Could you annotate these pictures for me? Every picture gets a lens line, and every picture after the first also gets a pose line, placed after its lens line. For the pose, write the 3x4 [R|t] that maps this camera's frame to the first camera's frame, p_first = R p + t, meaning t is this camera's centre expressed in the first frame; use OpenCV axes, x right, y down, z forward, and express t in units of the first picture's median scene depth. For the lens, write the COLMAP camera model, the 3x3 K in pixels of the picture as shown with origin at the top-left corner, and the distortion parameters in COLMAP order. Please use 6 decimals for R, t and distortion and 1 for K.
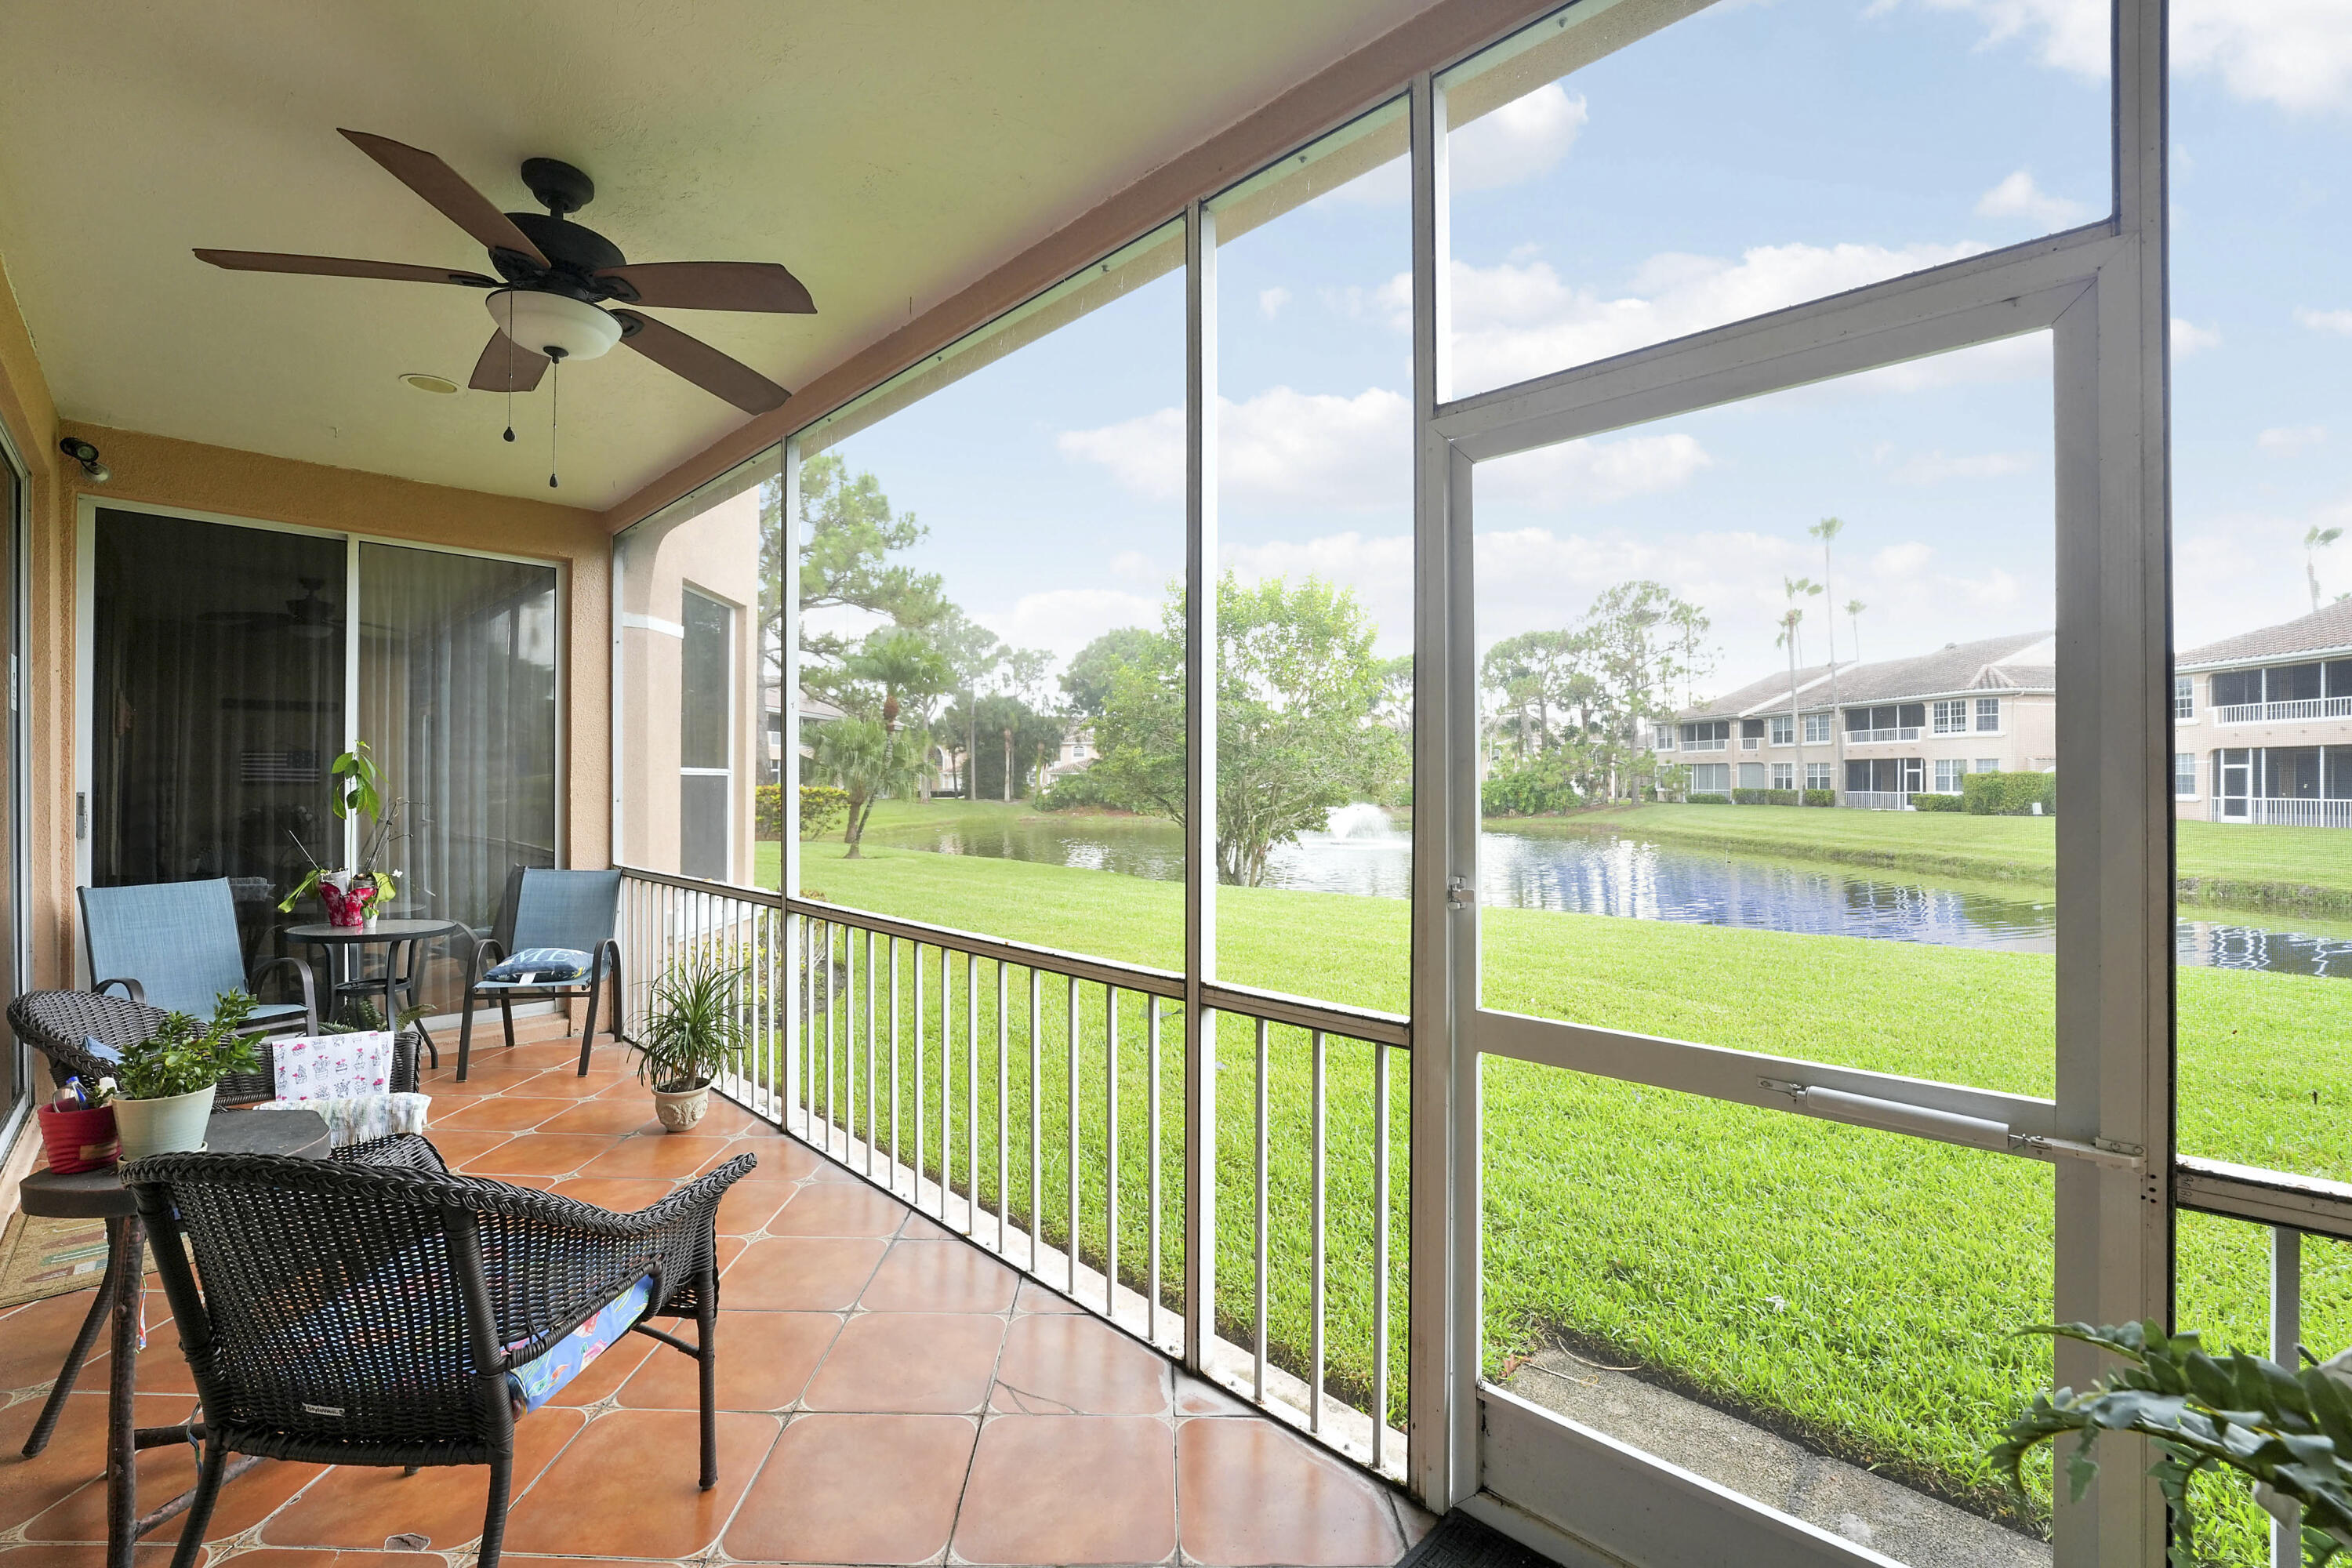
lens RADIAL K [[984.7, 0, 1173.2], [0, 984.7, 780.9], [0, 0, 1]] dist [-0.003271, -0.000020]
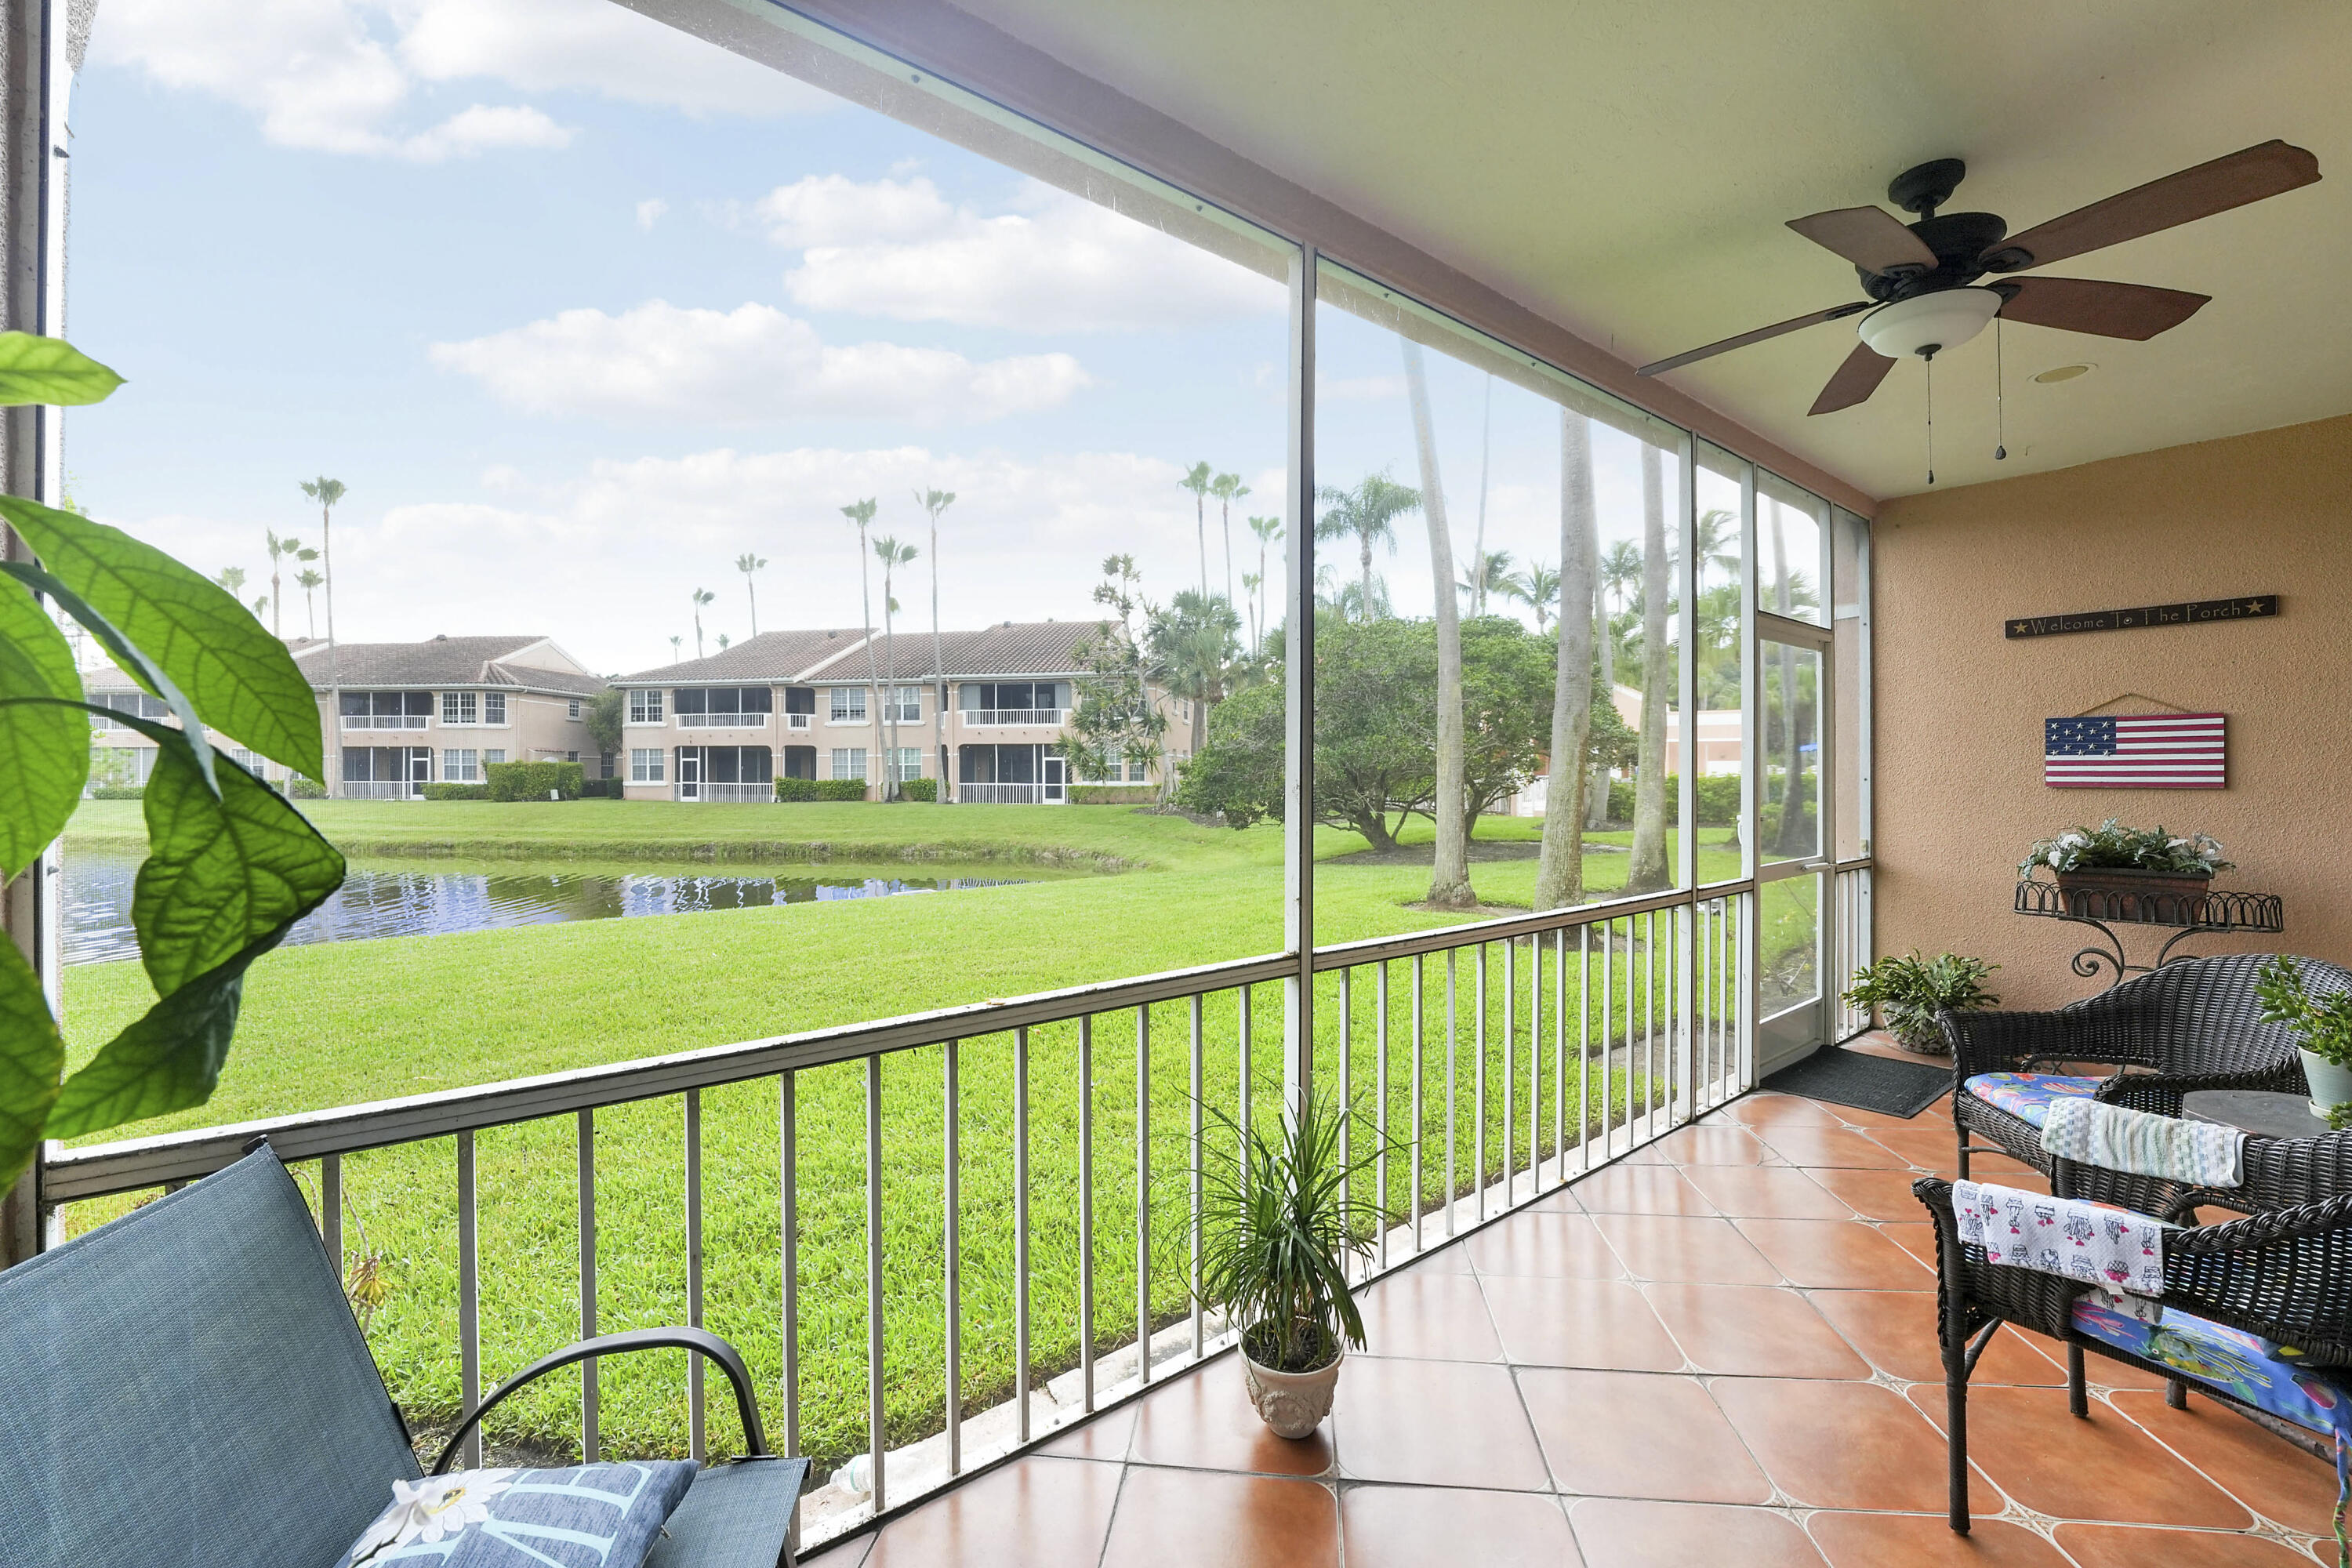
lens RADIAL K [[992.3, 0, 1183.9], [0, 992.3, 783.1], [0, 0, 1]] dist [-0.024965, -0.000239]
pose [[0.114751, -0.011059, 0.993333, -0.165003], [-0.002636, 0.999931, 0.011437, 0.000055], [-0.993391, -0.003931, 0.114714, 0.152719]]
